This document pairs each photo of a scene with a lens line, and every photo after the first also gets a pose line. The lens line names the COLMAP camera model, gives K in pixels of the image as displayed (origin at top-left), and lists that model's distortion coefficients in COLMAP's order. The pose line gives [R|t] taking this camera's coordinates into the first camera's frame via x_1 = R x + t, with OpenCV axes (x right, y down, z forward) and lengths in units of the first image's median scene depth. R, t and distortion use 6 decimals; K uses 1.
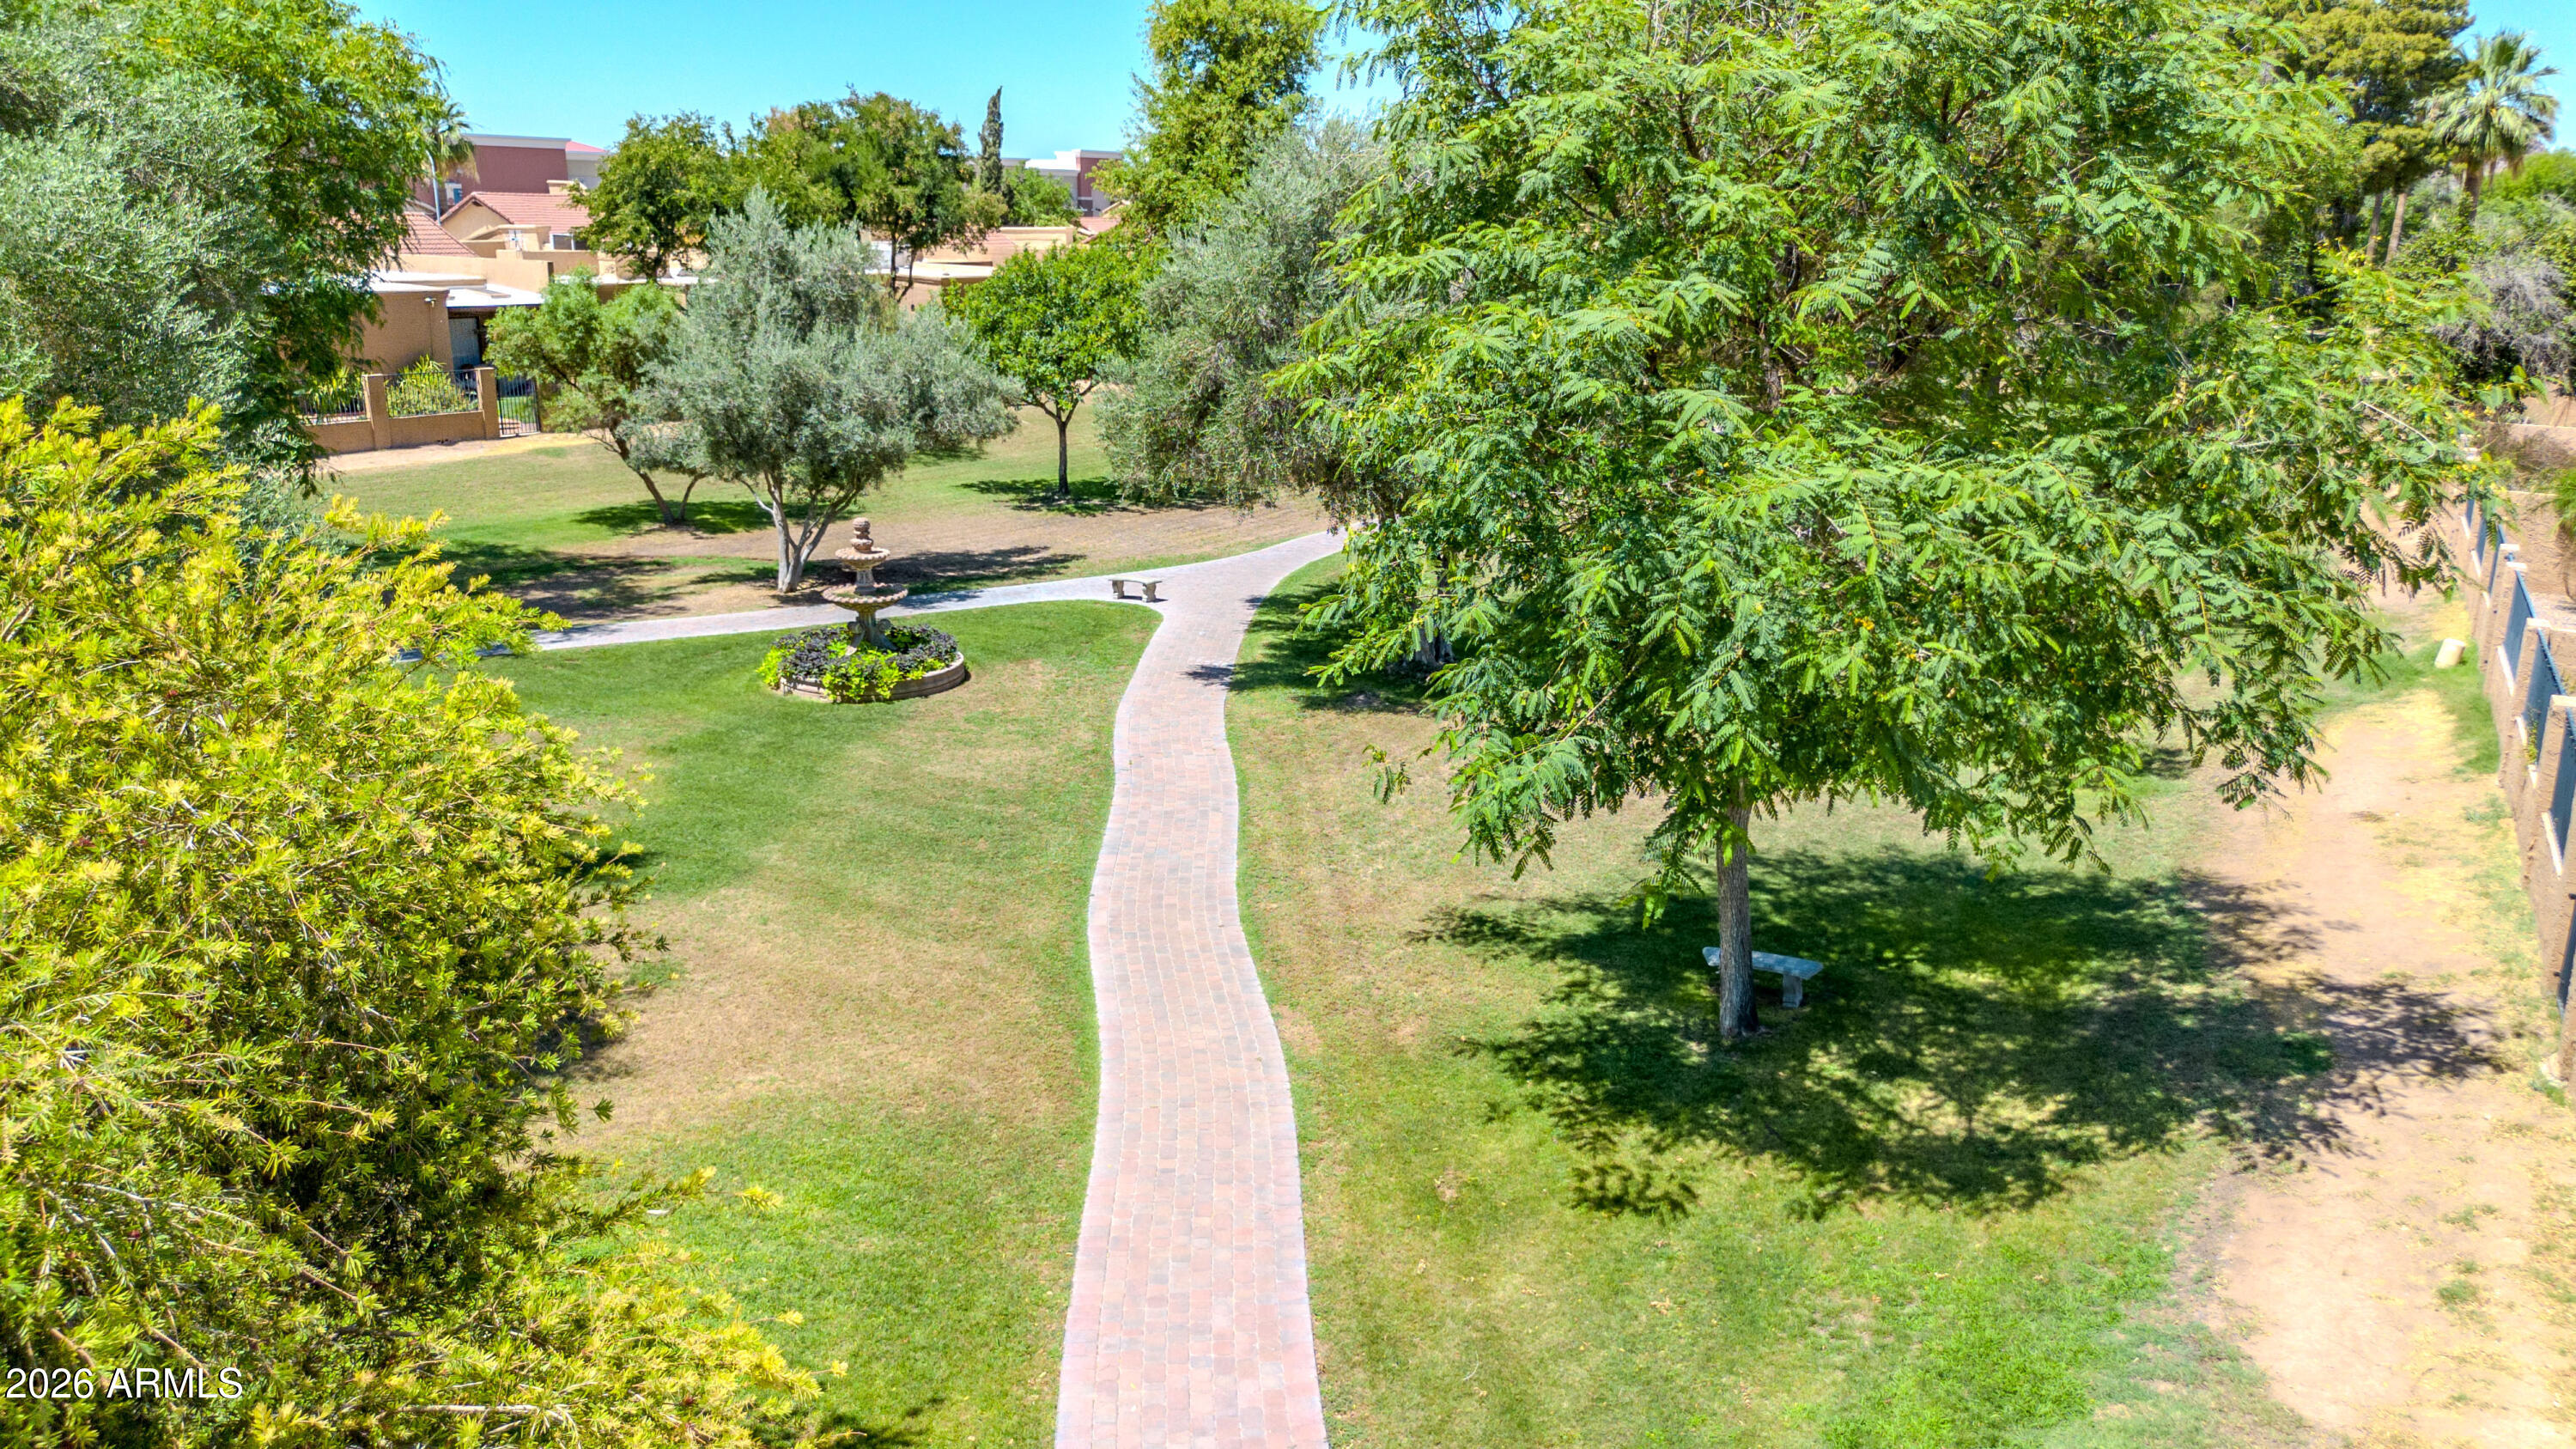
lens RADIAL K [[1828.8, 0, 1289.0], [0, 1828.8, 720.3], [0, 0, 1]] dist [0.061959, -0.059714]
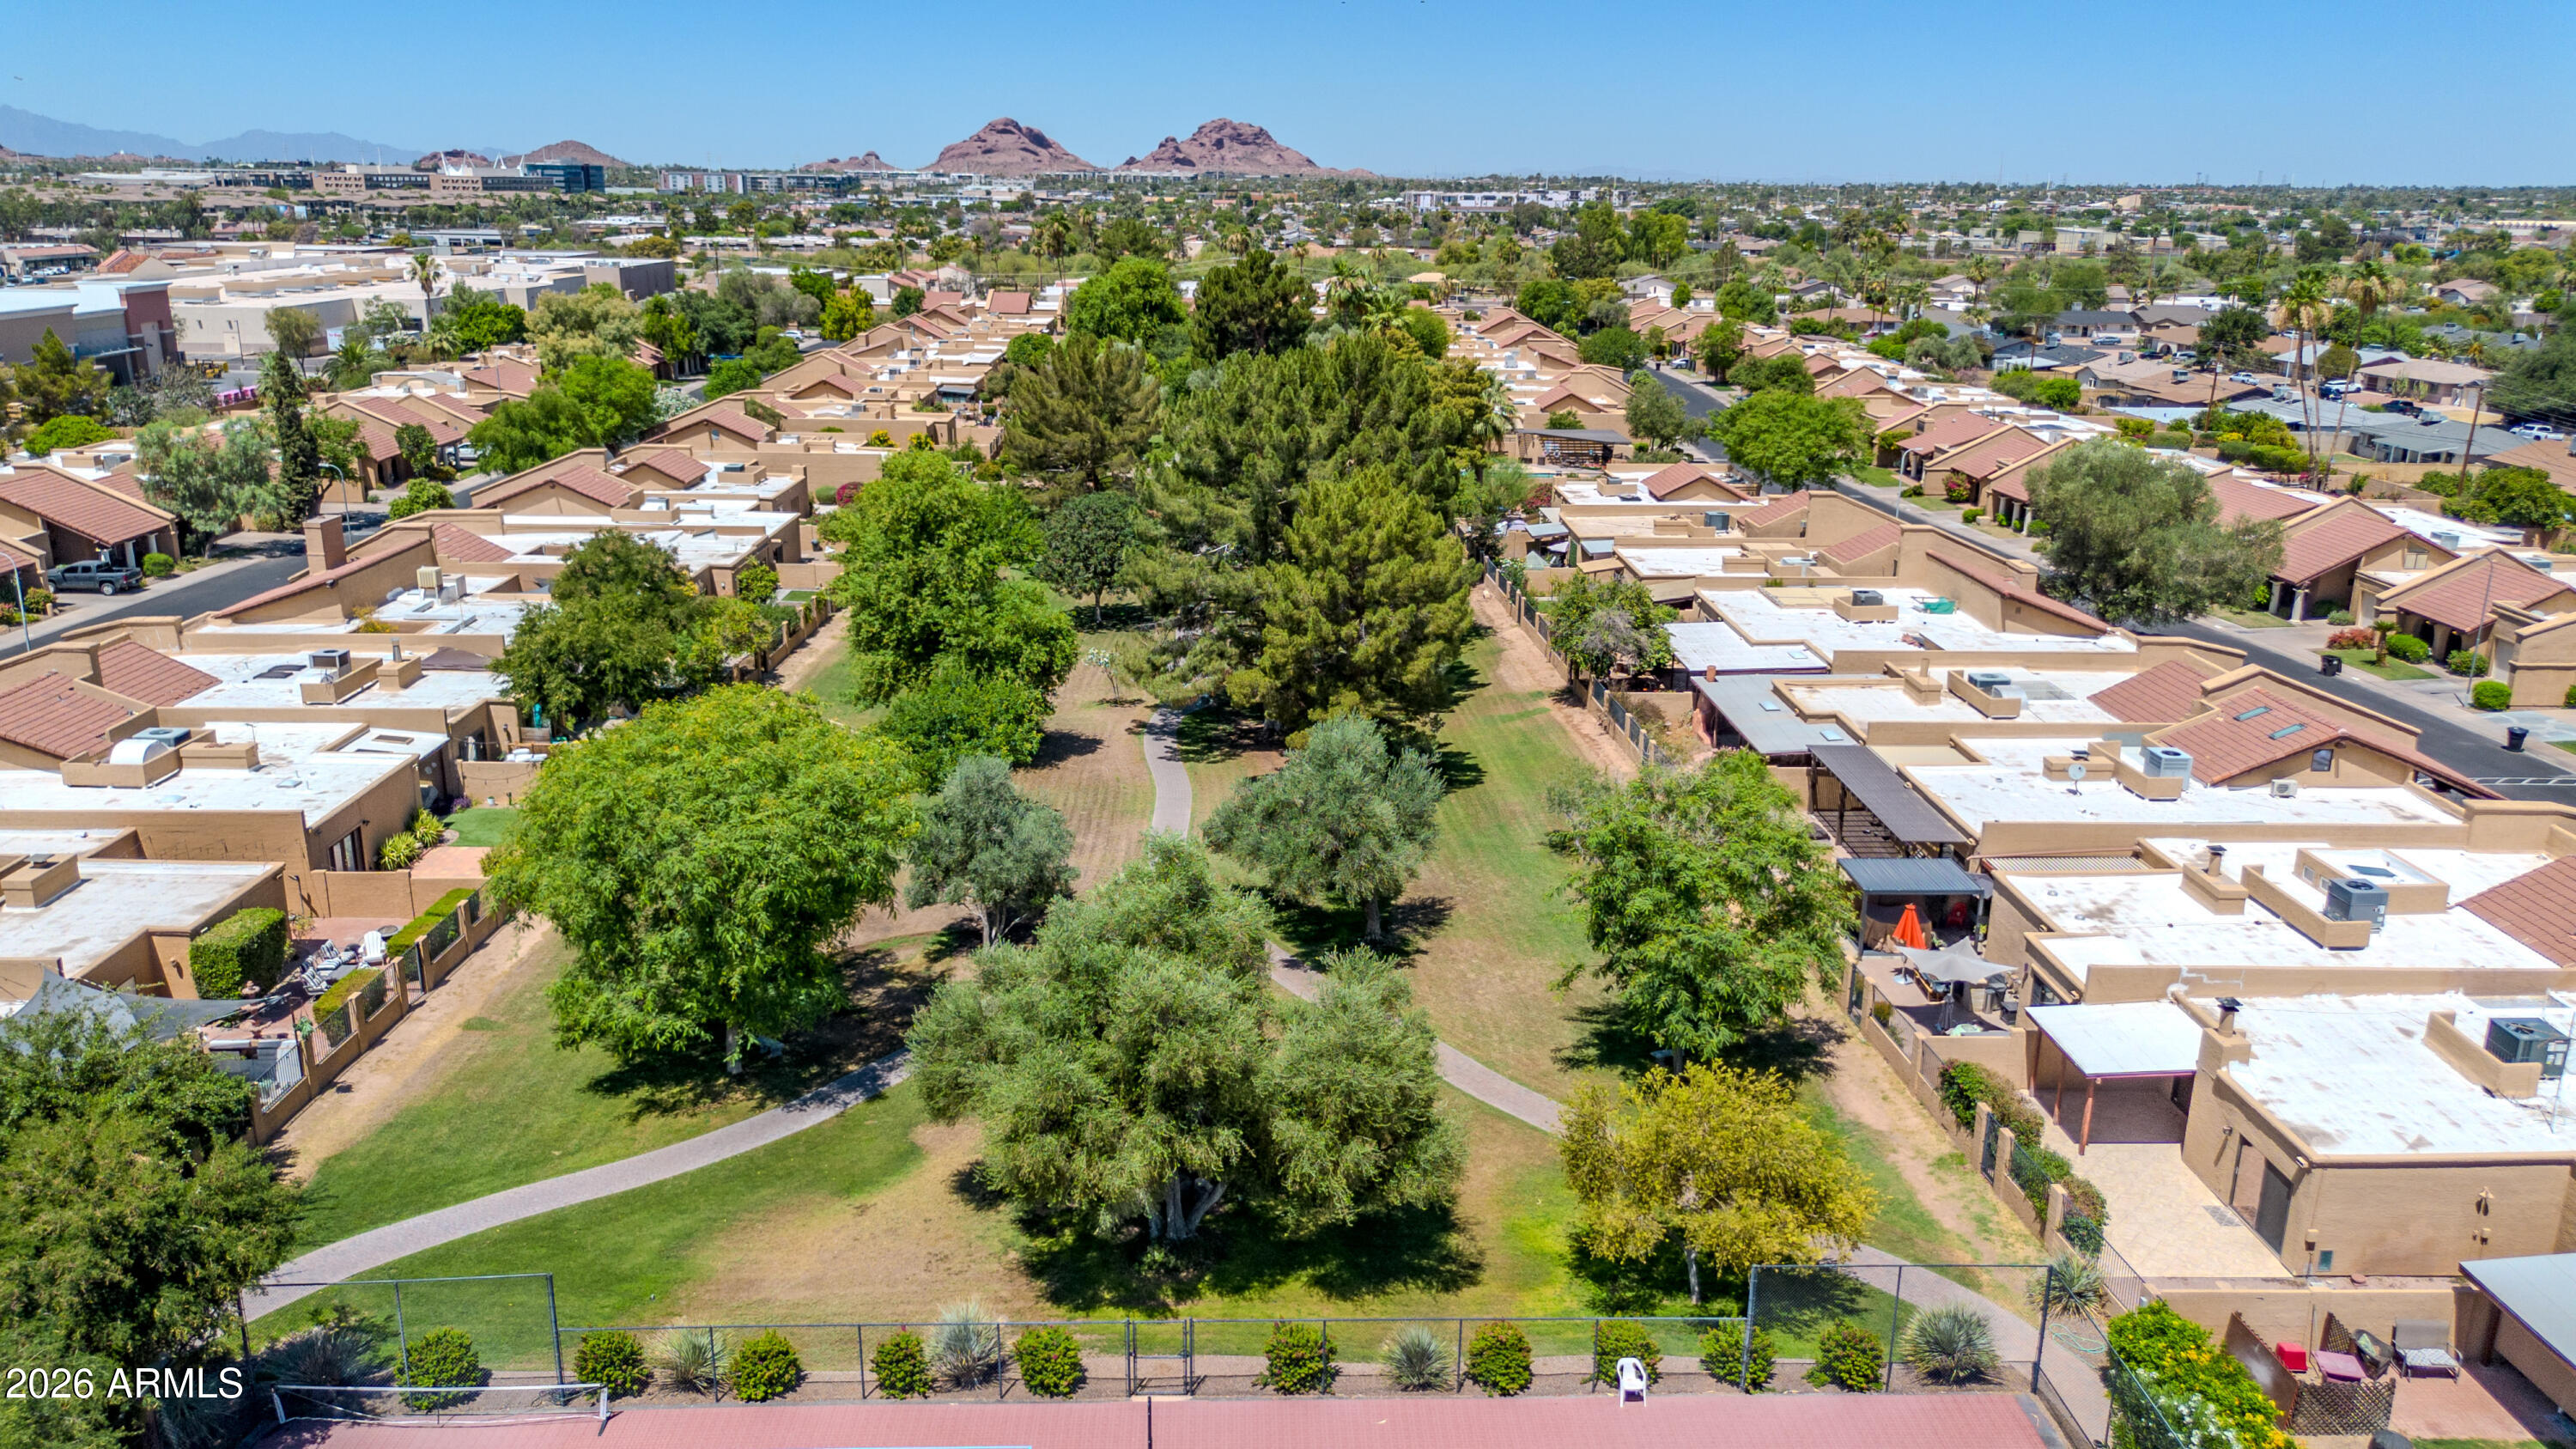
lens RADIAL K [[1828.8, 0, 1290.9], [0, 1828.8, 715.8], [0, 0, 1]] dist [0.061959, -0.059714]
pose [[0.831522, -0.152832, 0.534054, -2.098978], [0.144623, 0.987814, 0.057508, -0.800914], [-0.536335, 0.029417, 0.843492, -1.538055]]
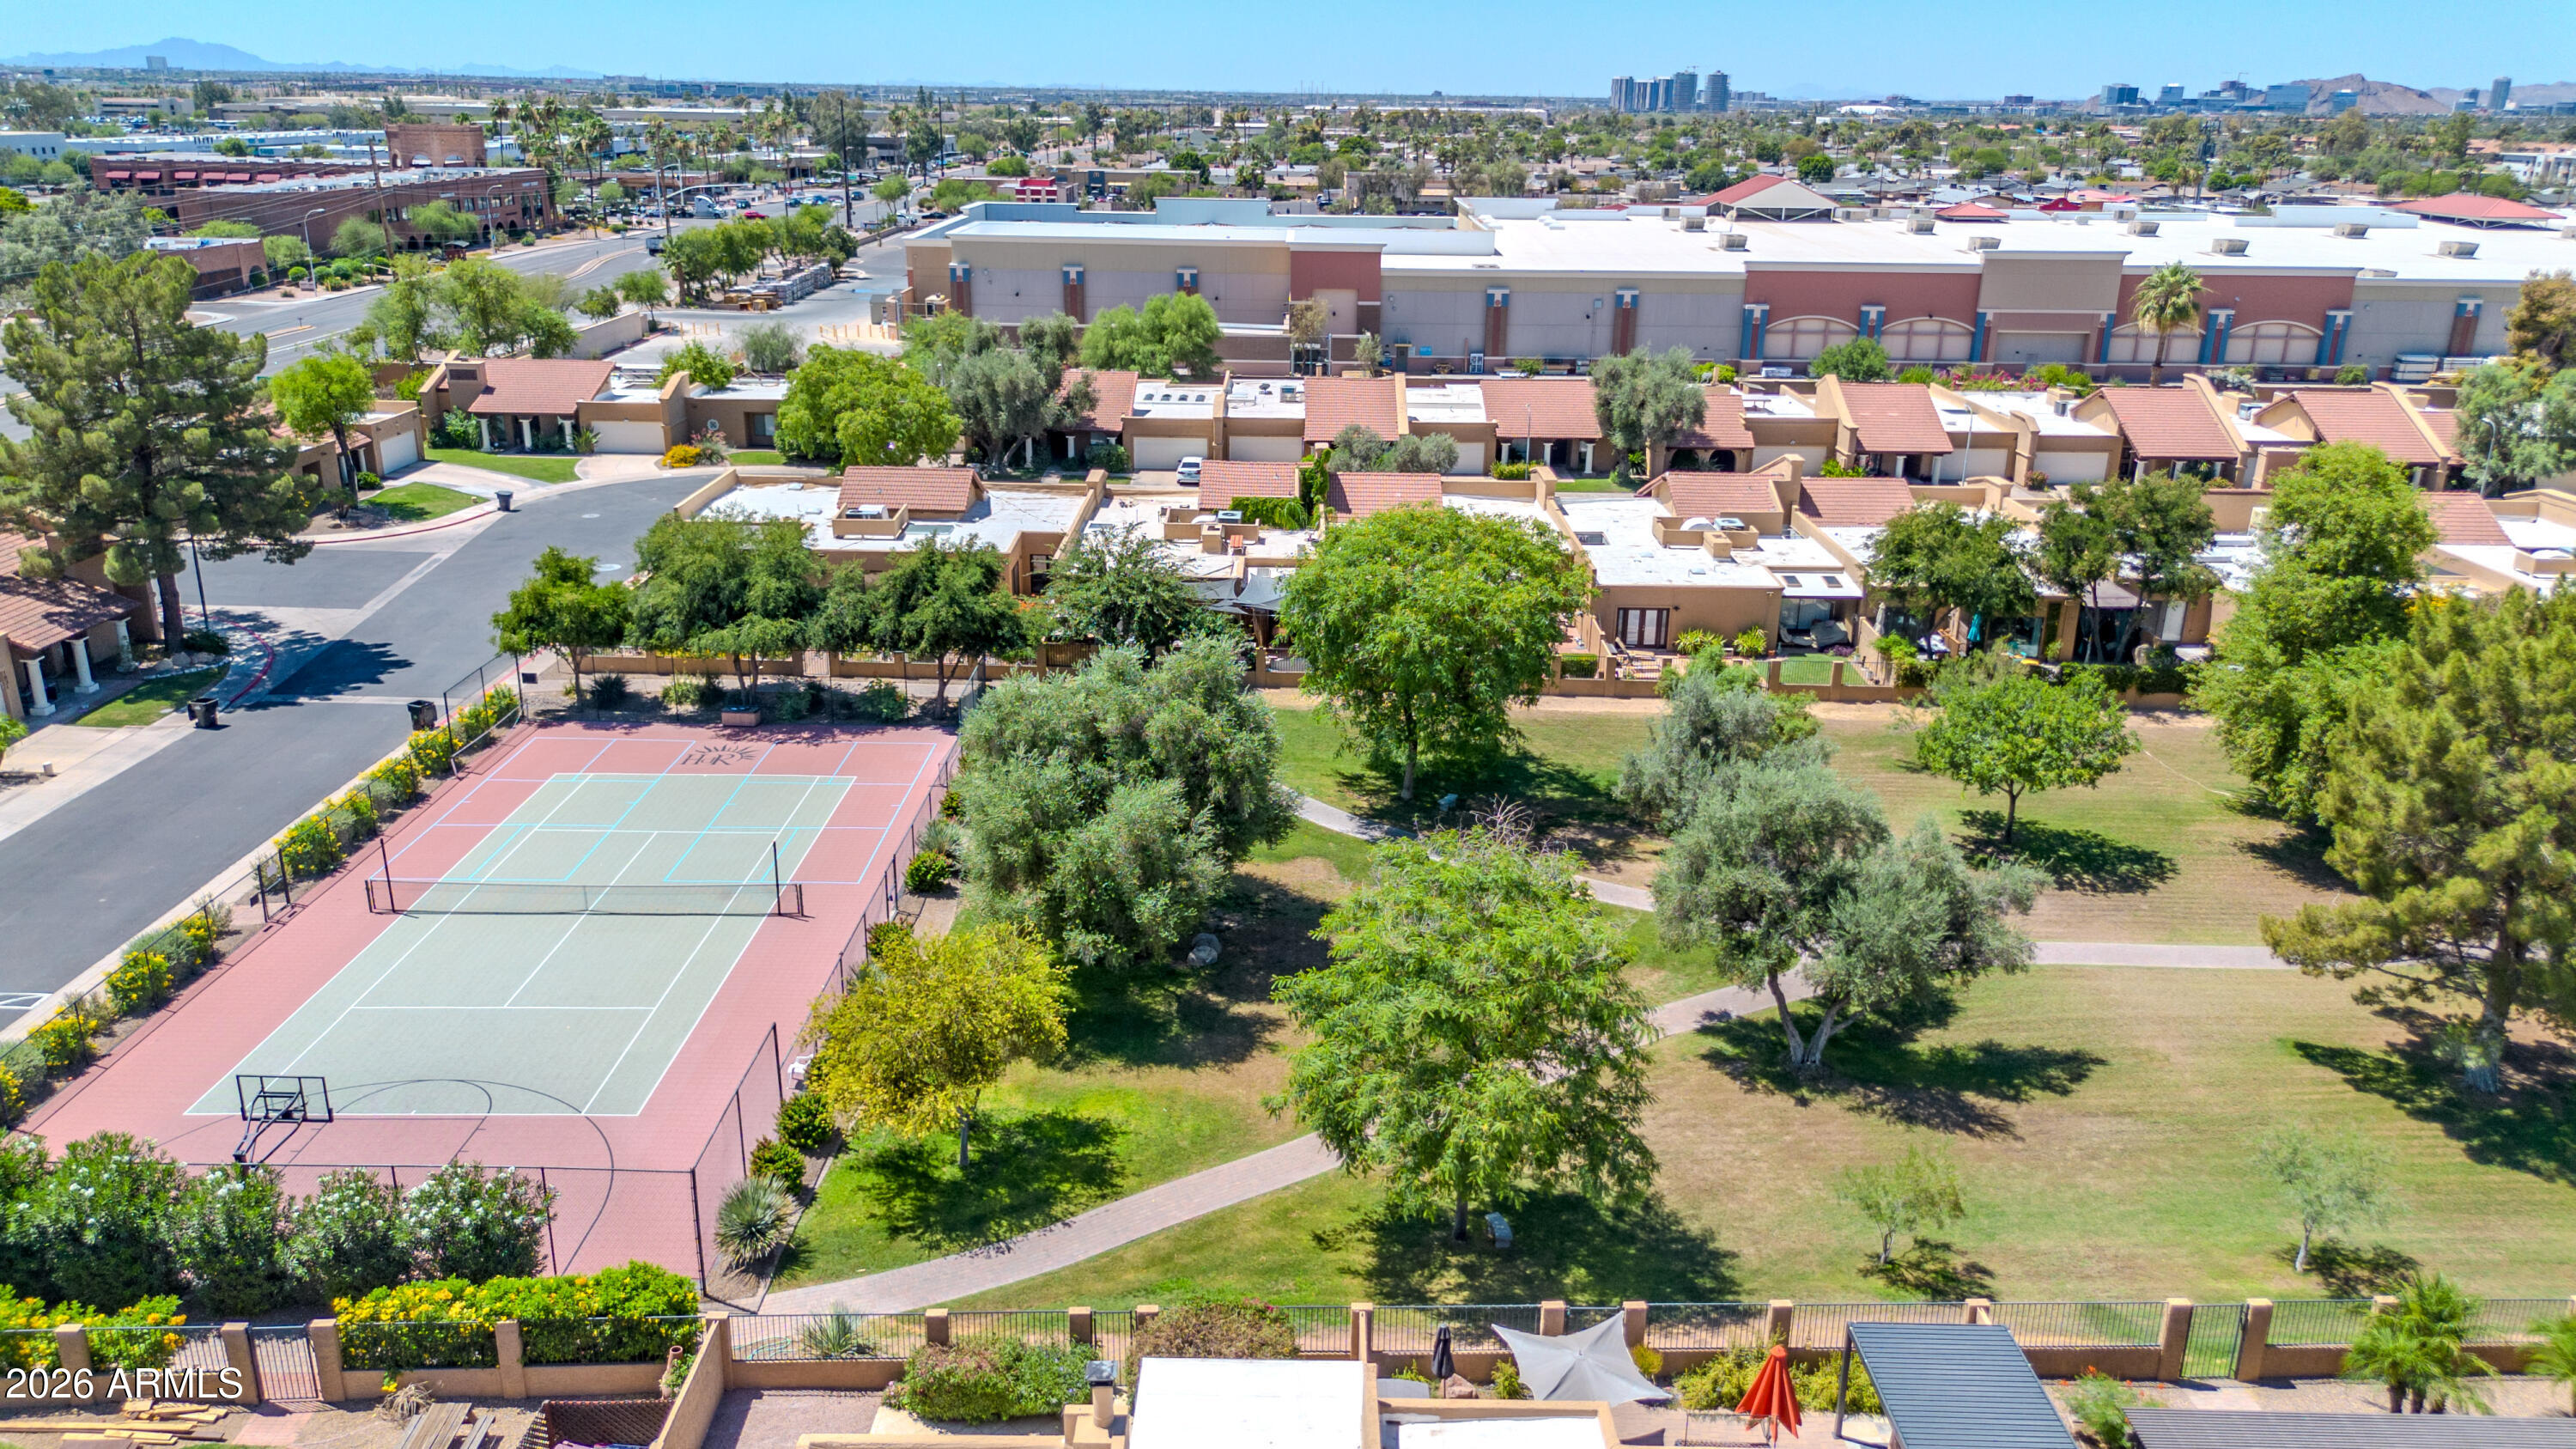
lens RADIAL K [[1828.8, 0, 1289.7], [0, 1828.8, 715.3], [0, 0, 1]] dist [0.061959, -0.059714]
pose [[0.530119, 0.272244, -0.803030, 2.038344], [-0.240162, 0.956482, 0.165726, -0.933465], [0.813201, 0.105003, 0.572432, -0.801331]]
